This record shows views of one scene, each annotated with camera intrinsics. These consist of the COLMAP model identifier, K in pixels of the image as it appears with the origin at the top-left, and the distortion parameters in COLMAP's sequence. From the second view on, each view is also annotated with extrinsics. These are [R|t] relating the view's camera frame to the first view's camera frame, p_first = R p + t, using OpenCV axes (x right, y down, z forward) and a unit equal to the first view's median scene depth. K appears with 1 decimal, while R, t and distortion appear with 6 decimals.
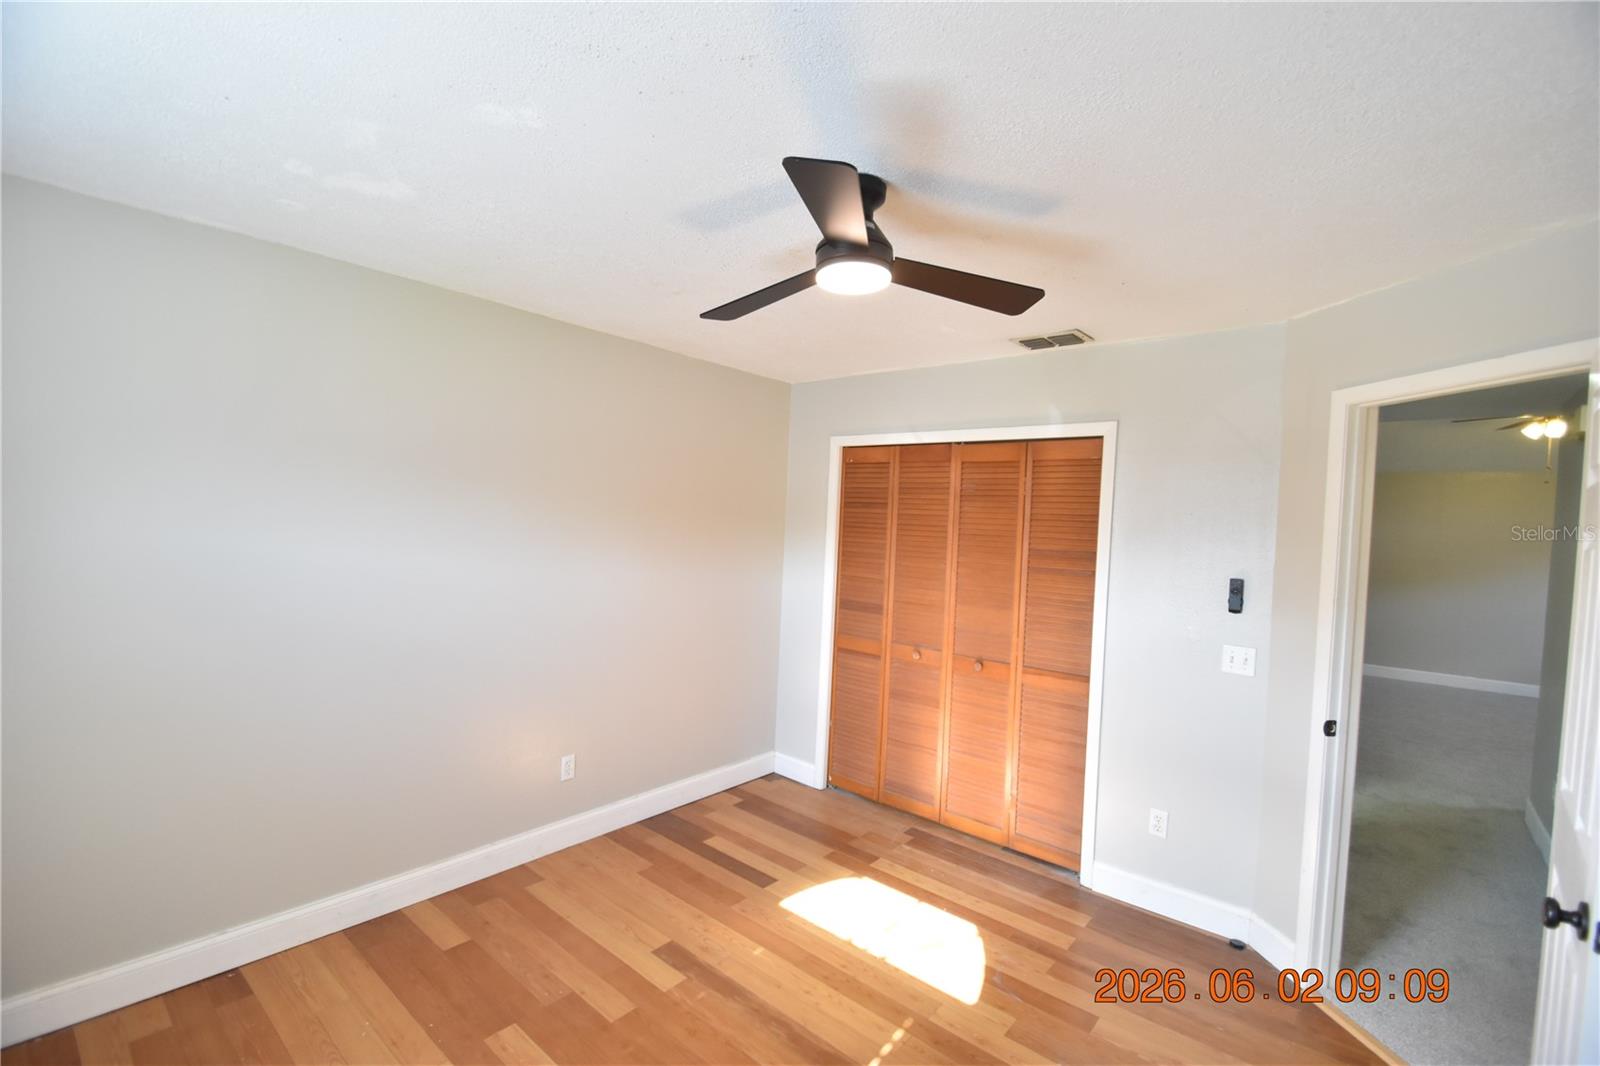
lens RADIAL K [[702.6, 0, 801.4], [0, 702.6, 539.6], [0, 0, 1]] dist [0.011915, -0.014032]
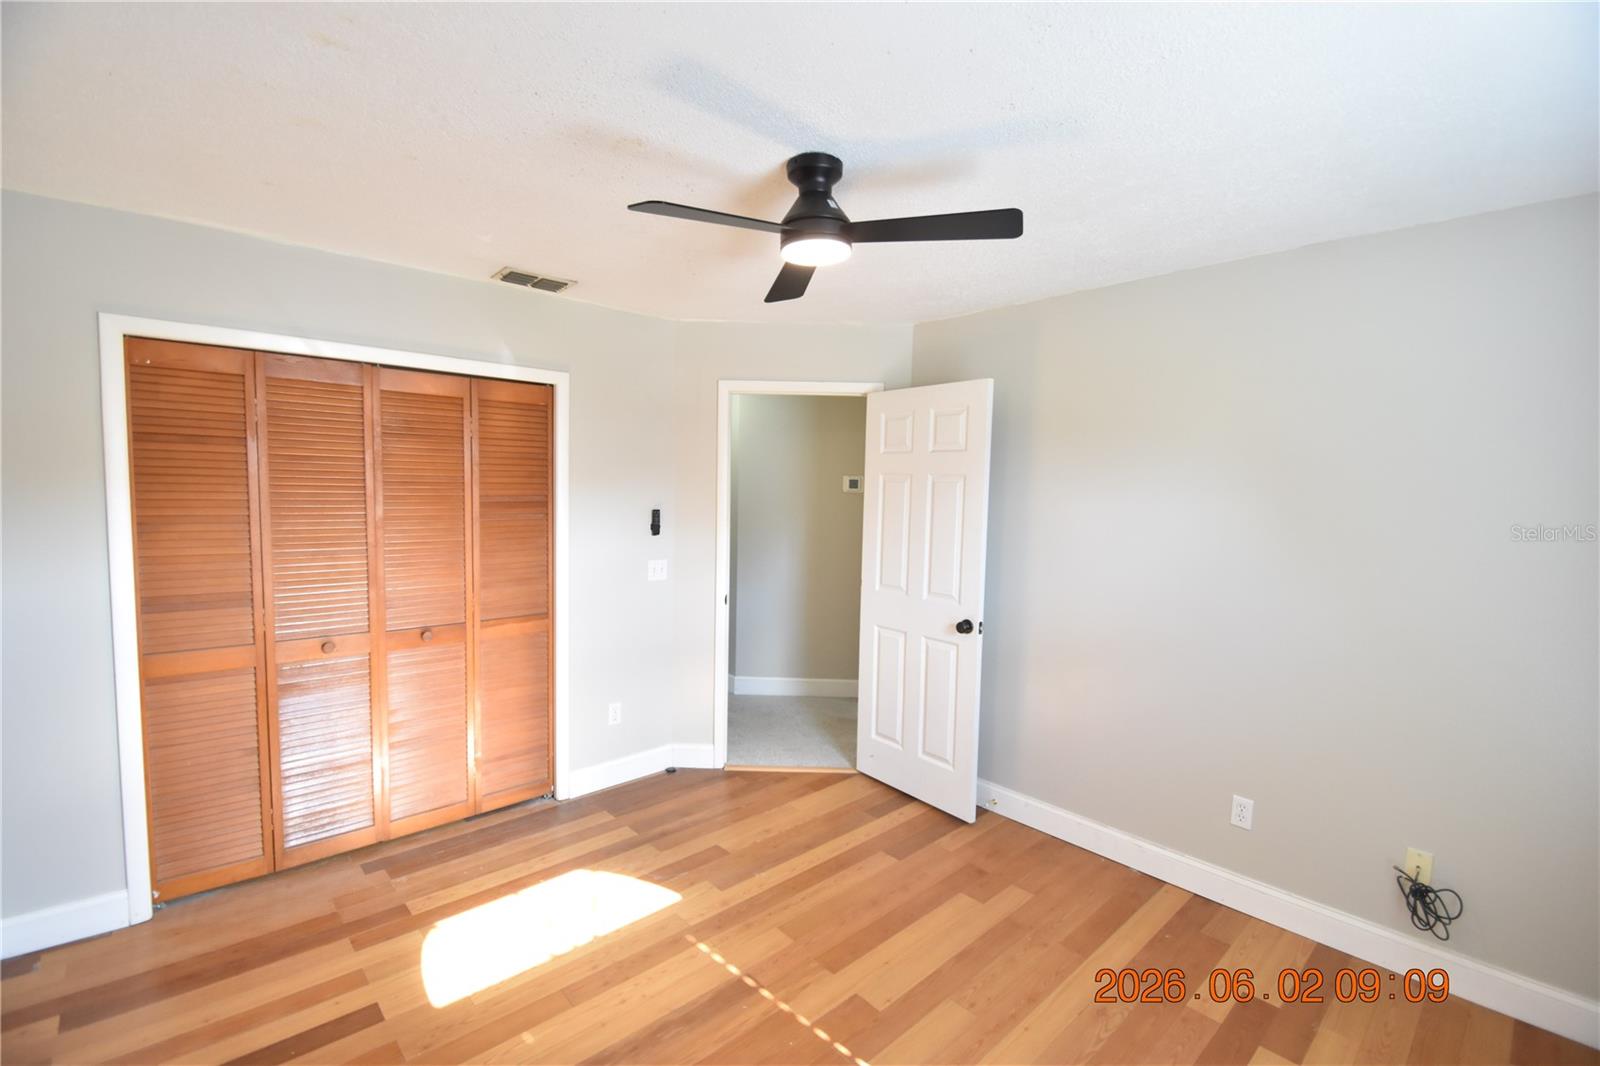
lens RADIAL K [[702.6, 0, 799.1], [0, 702.6, 536.5], [0, 0, 1]] dist [0.011915, -0.014032]
pose [[0.121962, -0.111114, 0.986296, -0.570387], [0.011435, 0.993805, 0.110546, -0.032285], [-0.992469, -0.002204, 0.122477, 0.485117]]
